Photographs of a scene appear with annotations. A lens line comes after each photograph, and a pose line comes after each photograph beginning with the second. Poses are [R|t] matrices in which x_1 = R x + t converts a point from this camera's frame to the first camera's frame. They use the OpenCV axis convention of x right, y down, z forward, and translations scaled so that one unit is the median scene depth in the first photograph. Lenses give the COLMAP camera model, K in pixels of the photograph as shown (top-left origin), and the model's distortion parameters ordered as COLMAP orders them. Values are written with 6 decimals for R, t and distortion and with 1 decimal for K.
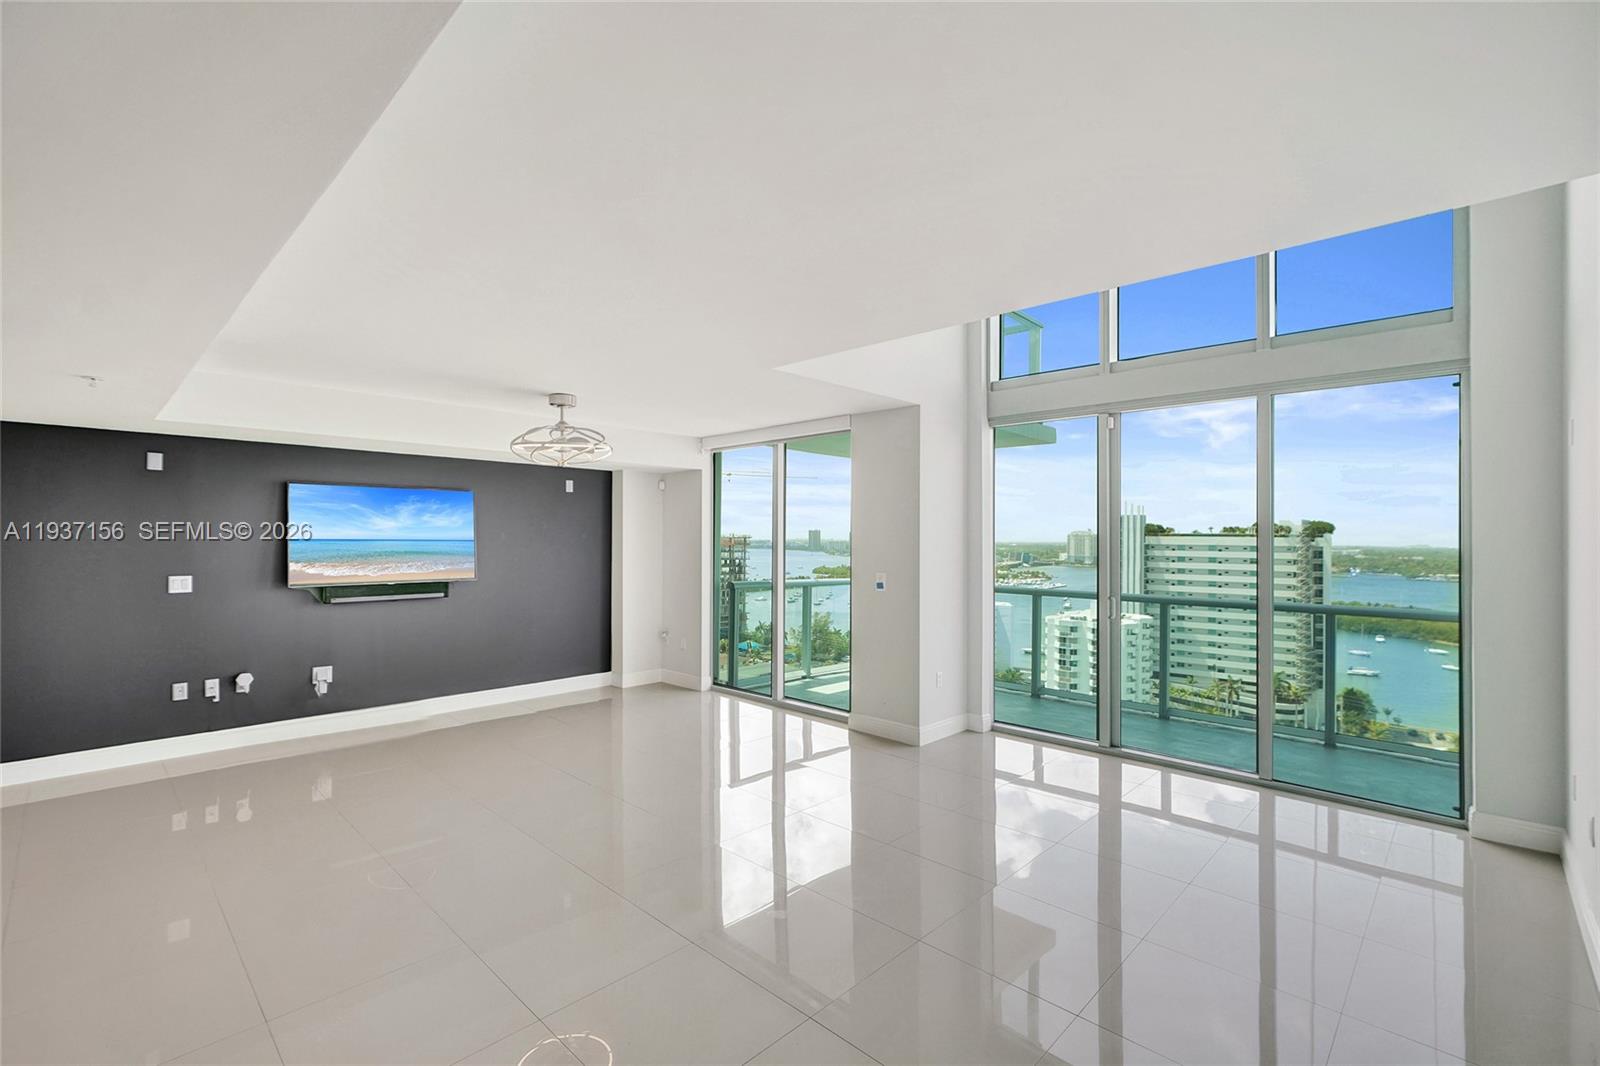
lens RADIAL K [[709.5, 0, 792.4], [0, 709.5, 533.3], [0, 0, 1]] dist [-0.005352, 0.004625]
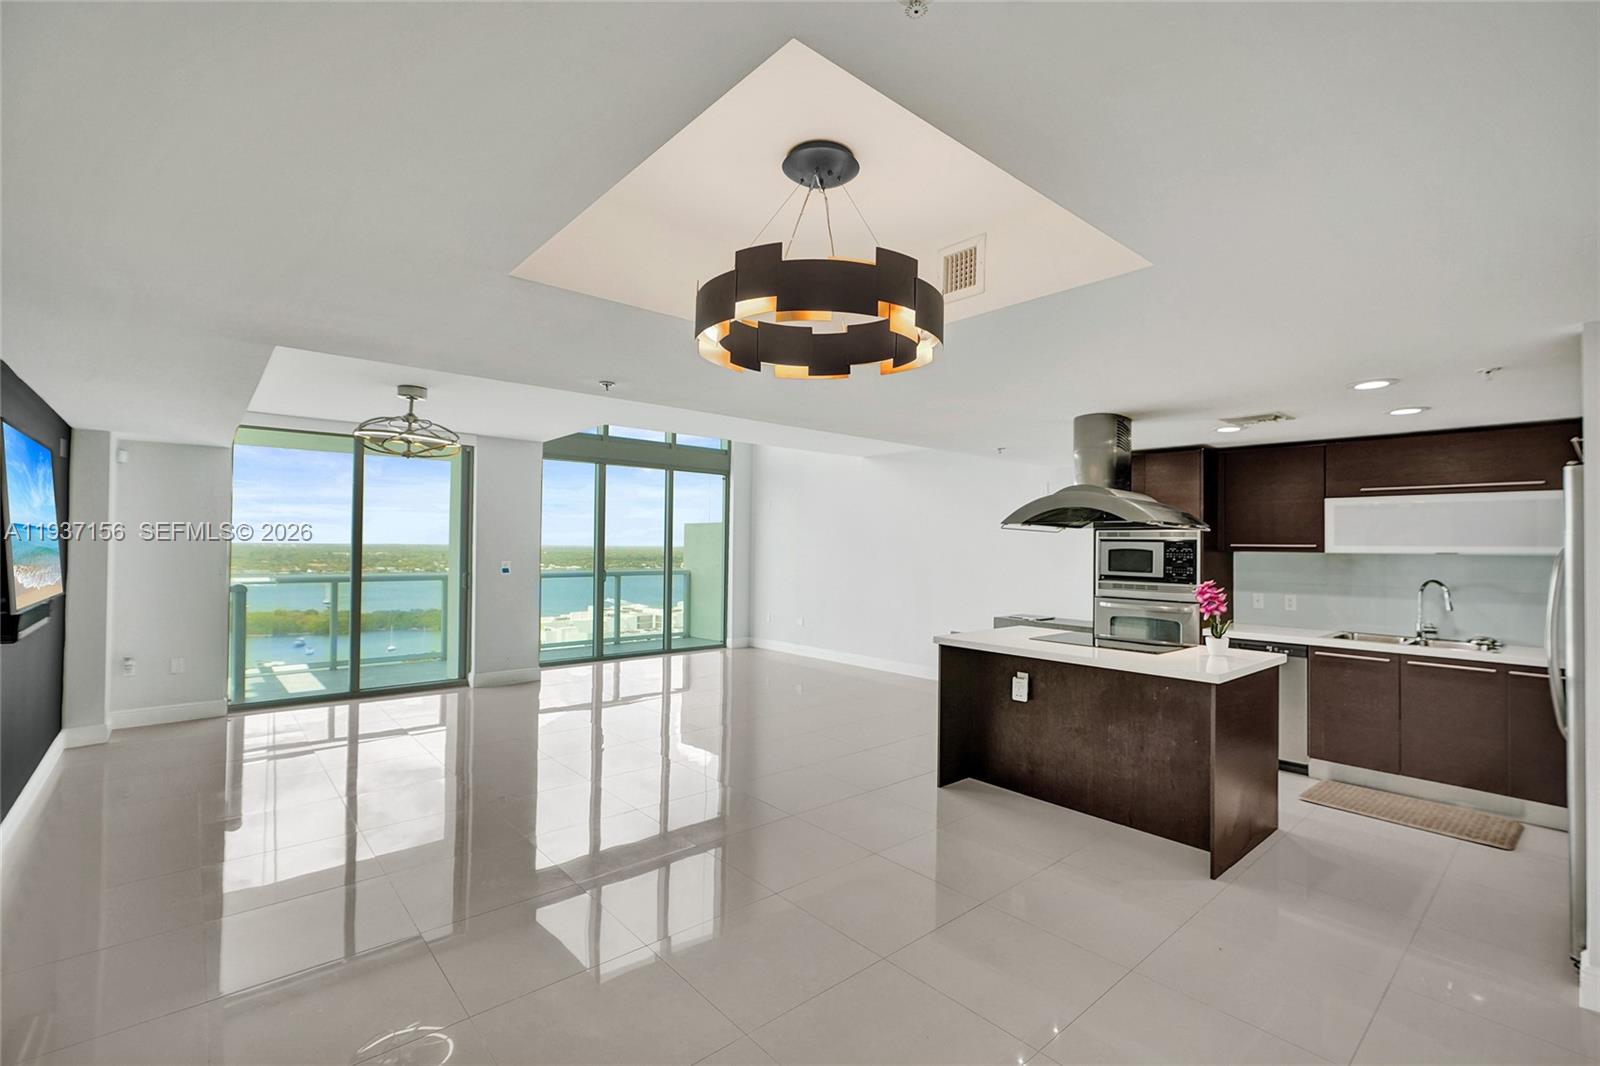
lens RADIAL K [[709.5, 0, 776.4], [0, 709.5, 541.3], [0, 0, 1]] dist [-0.005352, 0.004625]
pose [[0.121714, -0.005324, 0.992551, -1.064280], [-0.012405, 0.999899, 0.006885, 0.004817], [-0.992488, -0.013151, 0.121636, 0.327650]]
